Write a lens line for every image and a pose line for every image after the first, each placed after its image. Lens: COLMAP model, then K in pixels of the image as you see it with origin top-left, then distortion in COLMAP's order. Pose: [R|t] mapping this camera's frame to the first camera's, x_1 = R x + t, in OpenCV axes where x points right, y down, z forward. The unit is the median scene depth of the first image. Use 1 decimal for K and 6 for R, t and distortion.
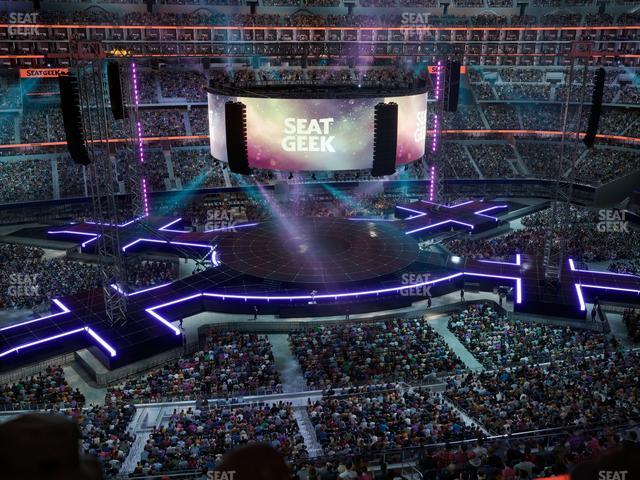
lens RADIAL K [[604.2, 0, 318.2], [0, 604.2, 241.1], [0, 0, 1]] dist [-0.001989, 0.000000]
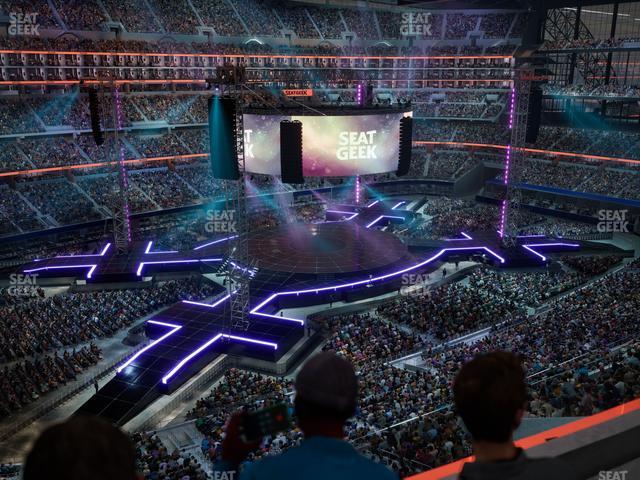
lens RADIAL K [[604.2, 0, 317.4], [0, 604.2, 245.3], [0, 0, 1]] dist [-0.001989, 0.000000]
pose [[0.896818, -0.121569, 0.425369, -0.605941], [0.135472, 0.990778, -0.002458, 0.012813], [-0.421148, 0.059830, 0.905017, -0.038734]]
